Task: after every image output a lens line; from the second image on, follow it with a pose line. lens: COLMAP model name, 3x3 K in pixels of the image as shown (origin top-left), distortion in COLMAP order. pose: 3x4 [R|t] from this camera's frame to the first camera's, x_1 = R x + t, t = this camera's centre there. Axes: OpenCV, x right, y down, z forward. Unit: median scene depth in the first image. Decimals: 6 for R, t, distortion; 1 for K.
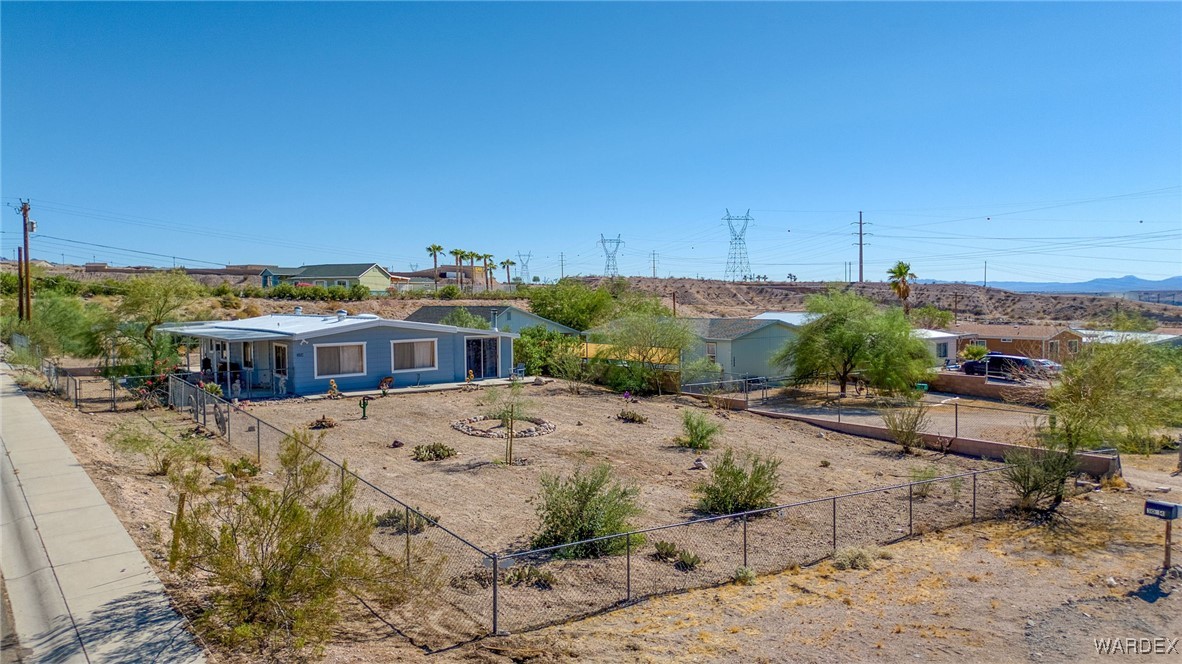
lens RADIAL K [[834.0, 0, 596.6], [0, 834.0, 336.4], [0, 0, 1]] dist [0.048364, -0.042385]
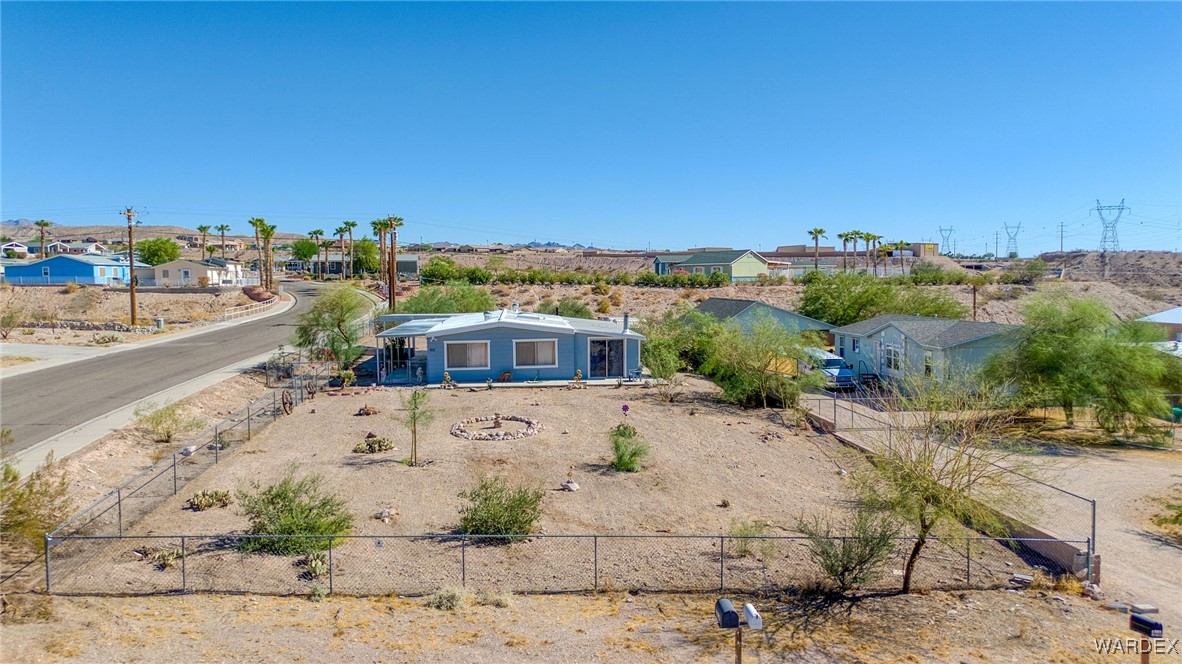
lens RADIAL K [[829.0, 0, 597.6], [0, 829.0, 328.9], [0, 0, 1]] dist [0.081800, -0.087627]
pose [[0.845807, 0.031207, -0.532576, 0.414944], [-0.021204, 0.999465, 0.024890, -0.037005], [0.533068, -0.009759, 0.846016, 0.103607]]
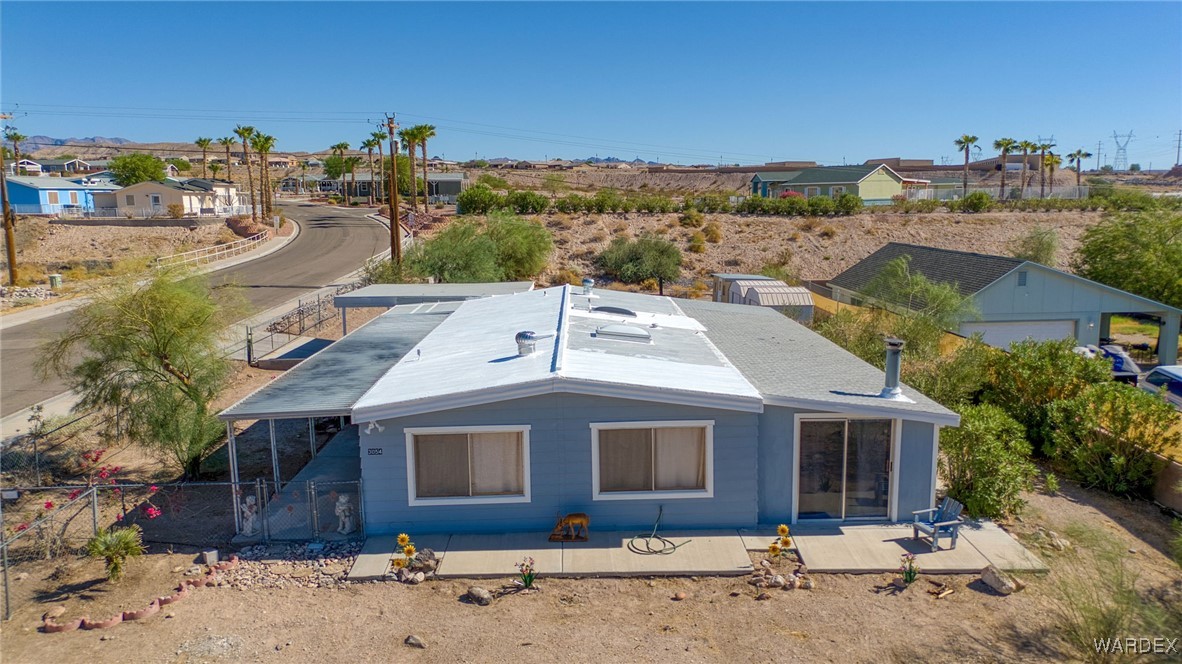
lens RADIAL K [[829.0, 0, 597.6], [0, 829.0, 328.9], [0, 0, 1]] dist [0.081800, -0.087627]
pose [[0.805569, 0.090694, -0.585520, -0.007418], [-0.020573, 0.991901, 0.125336, -0.086021], [0.592145, -0.088921, 0.800910, 0.627432]]
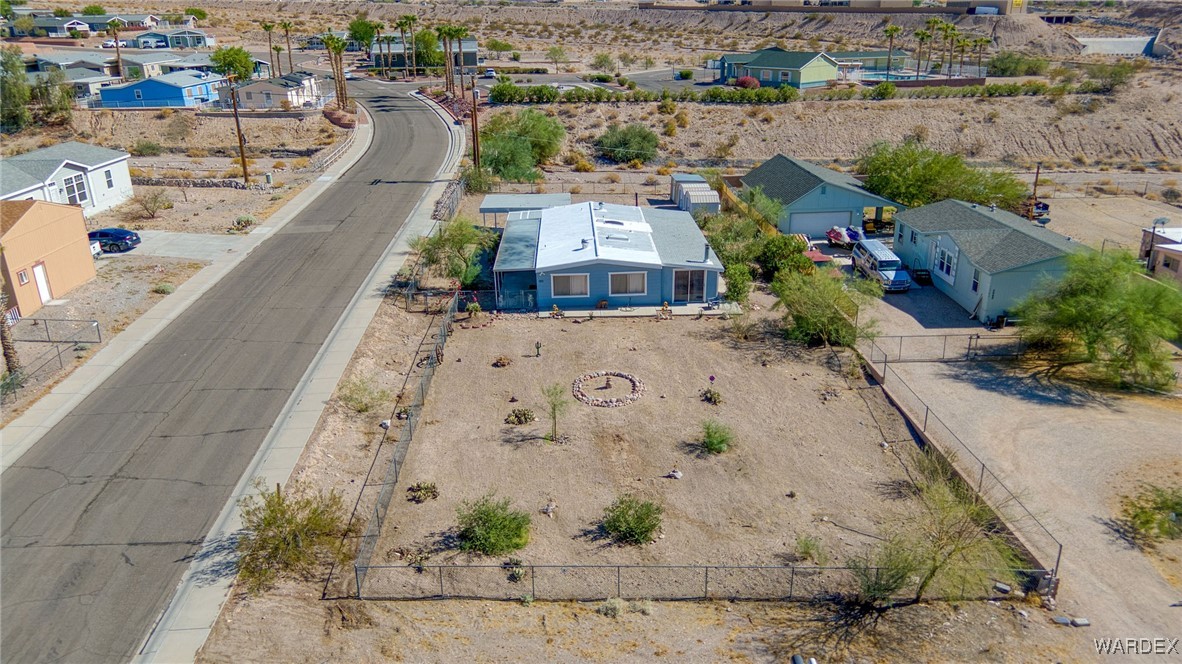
lens RADIAL K [[829.0, 0, 597.6], [0, 829.0, 328.9], [0, 0, 1]] dist [0.081800, -0.087627]
pose [[0.813143, 0.202896, -0.545556, 0.432711], [-0.019456, 0.946229, 0.322911, -0.306429], [0.581739, -0.251958, 0.773367, -0.035967]]
